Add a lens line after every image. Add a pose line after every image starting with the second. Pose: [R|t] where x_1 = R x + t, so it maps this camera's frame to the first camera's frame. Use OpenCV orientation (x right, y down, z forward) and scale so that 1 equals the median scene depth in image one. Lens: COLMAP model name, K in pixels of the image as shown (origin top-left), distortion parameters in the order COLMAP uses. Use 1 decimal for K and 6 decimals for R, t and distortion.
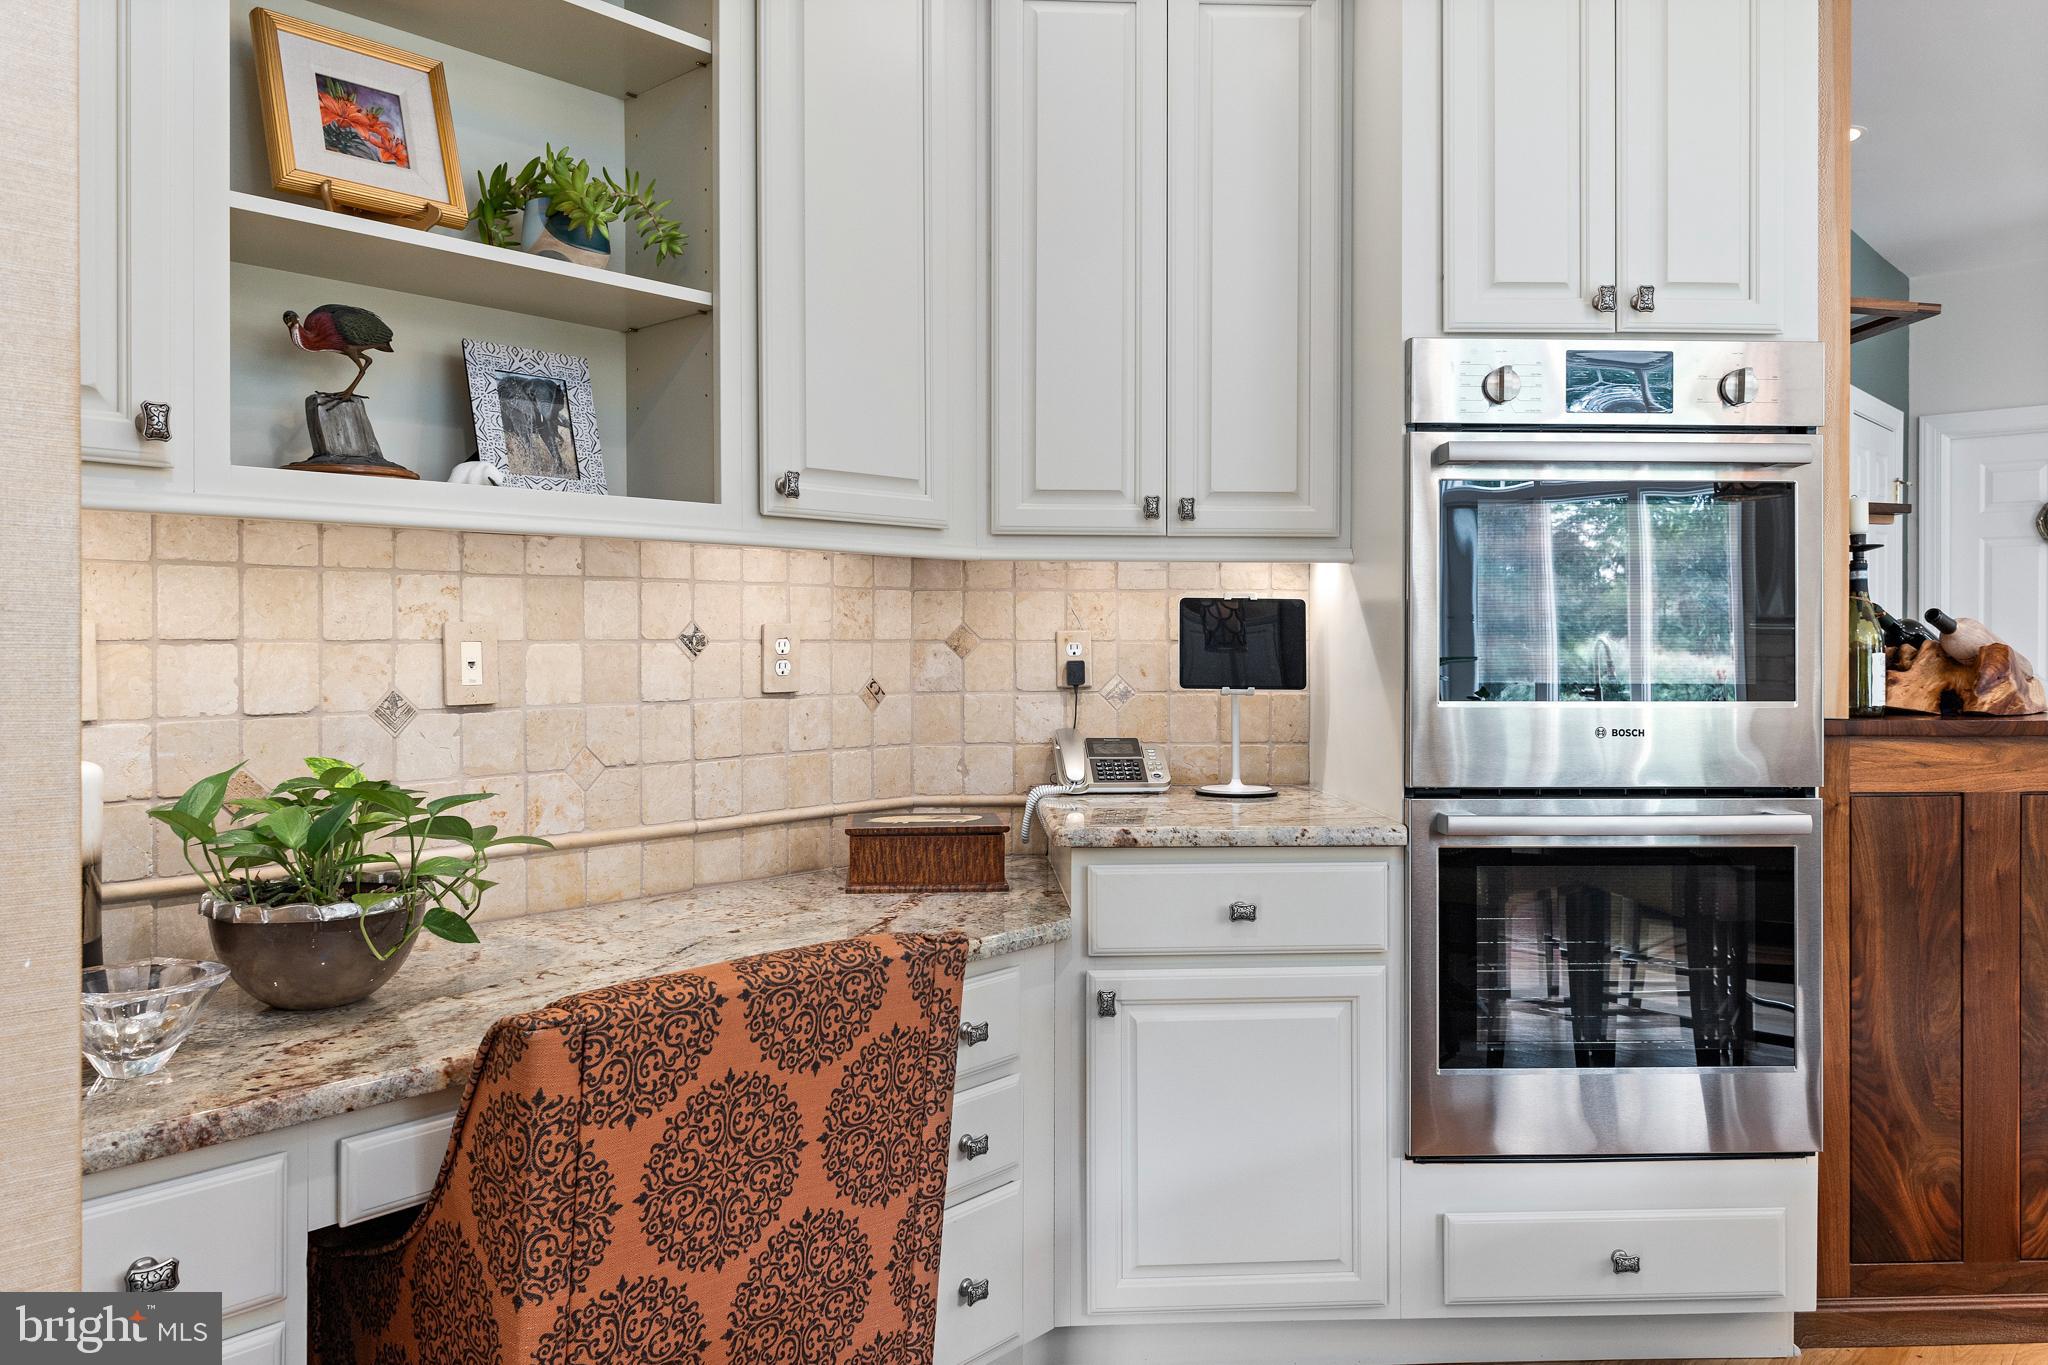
lens RADIAL K [[1452.5, 0, 1018.8], [0, 1452.5, 634.8], [0, 0, 1]] dist [-0.010502, 0.000091]
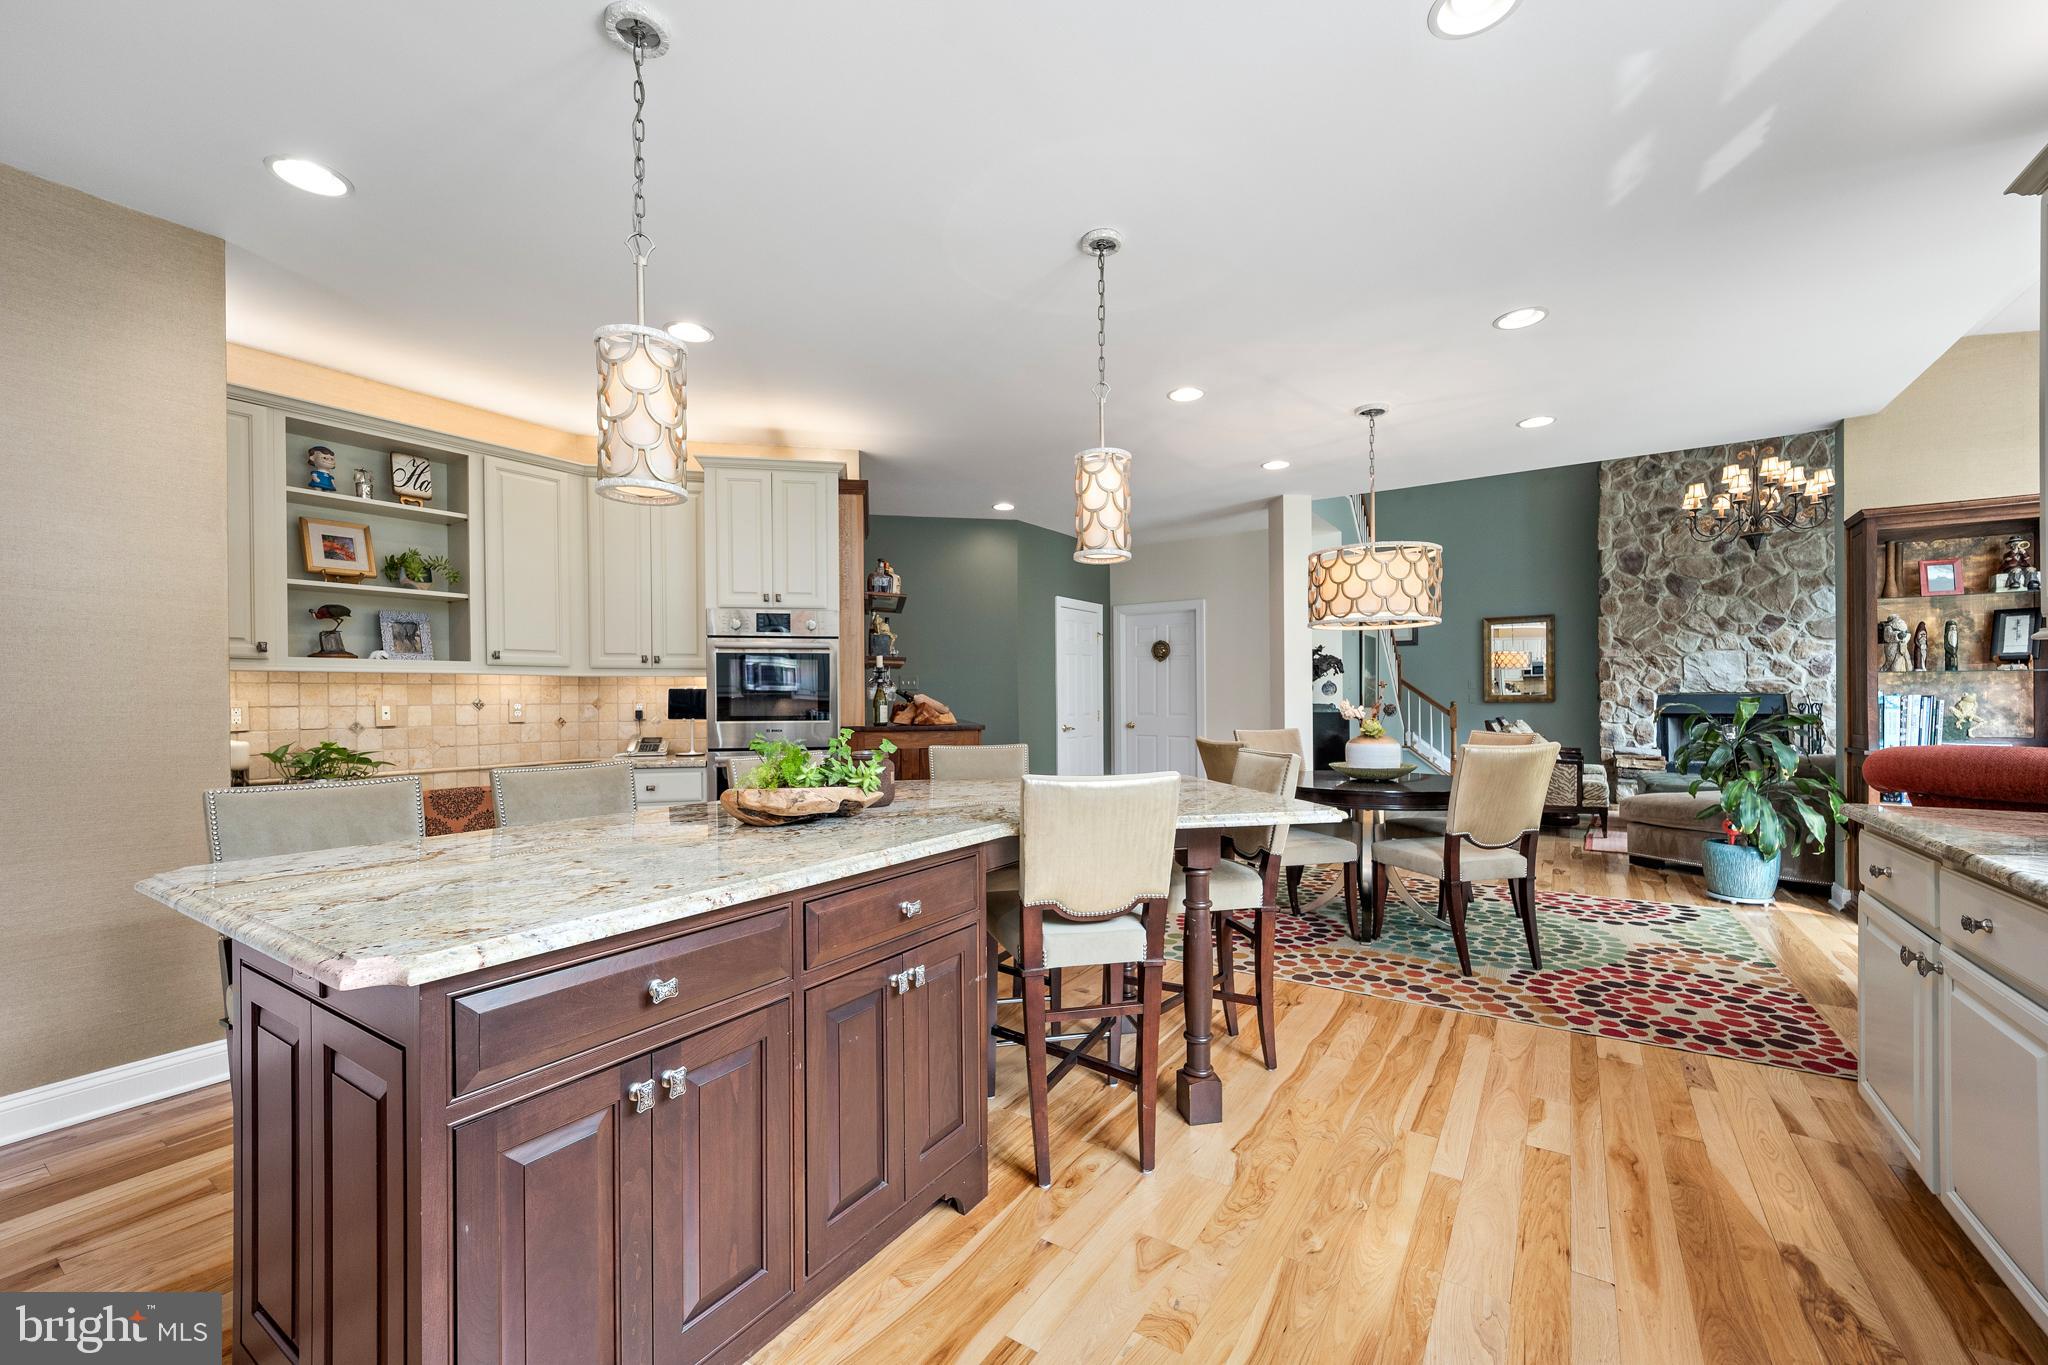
lens RADIAL K [[841.9, 0, 1020.1], [0, 841.9, 693.8], [0, 0, 1]] dist [-0.015677, 0.000512]
pose [[0.988684, -0.006044, 0.149889, 0.659883], [0.006330, 0.999979, -0.001429, -0.009407], [-0.149877, 0.002362, 0.988702, -0.917945]]
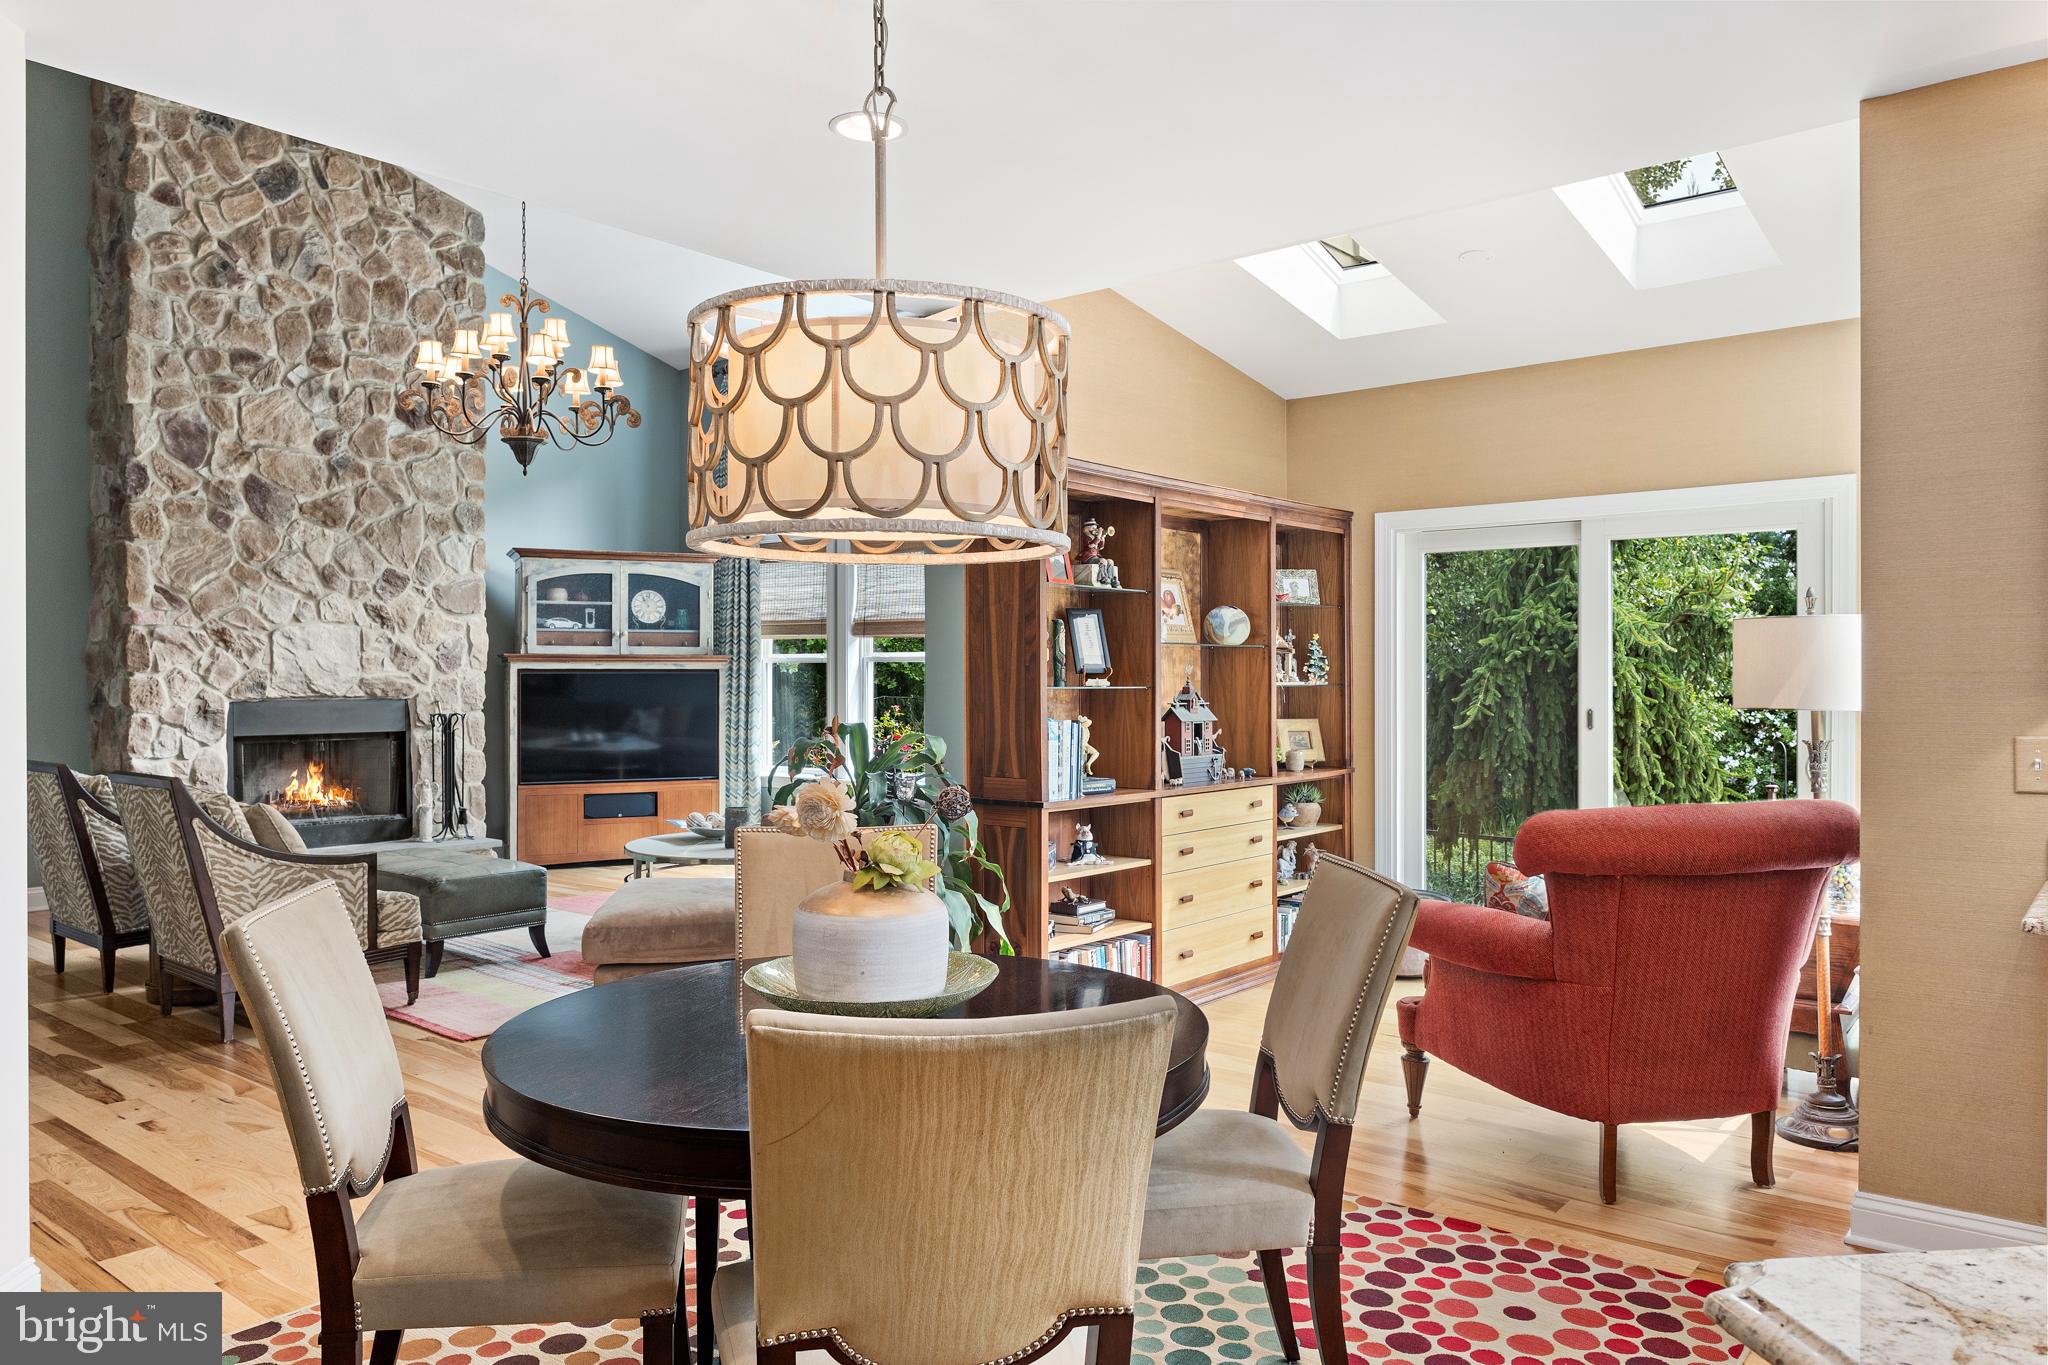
lens RADIAL K [[1377.0, 0, 1024.0], [0, 1377.0, 682.5], [0, 0, 1]] dist [0.001943, -0.001277]
pose [[-0.055134, -0.005367, 0.998465, 0.698131], [-0.005662, 0.999971, 0.005062, -0.065225], [-0.998463, -0.005375, -0.055163, 0.706943]]
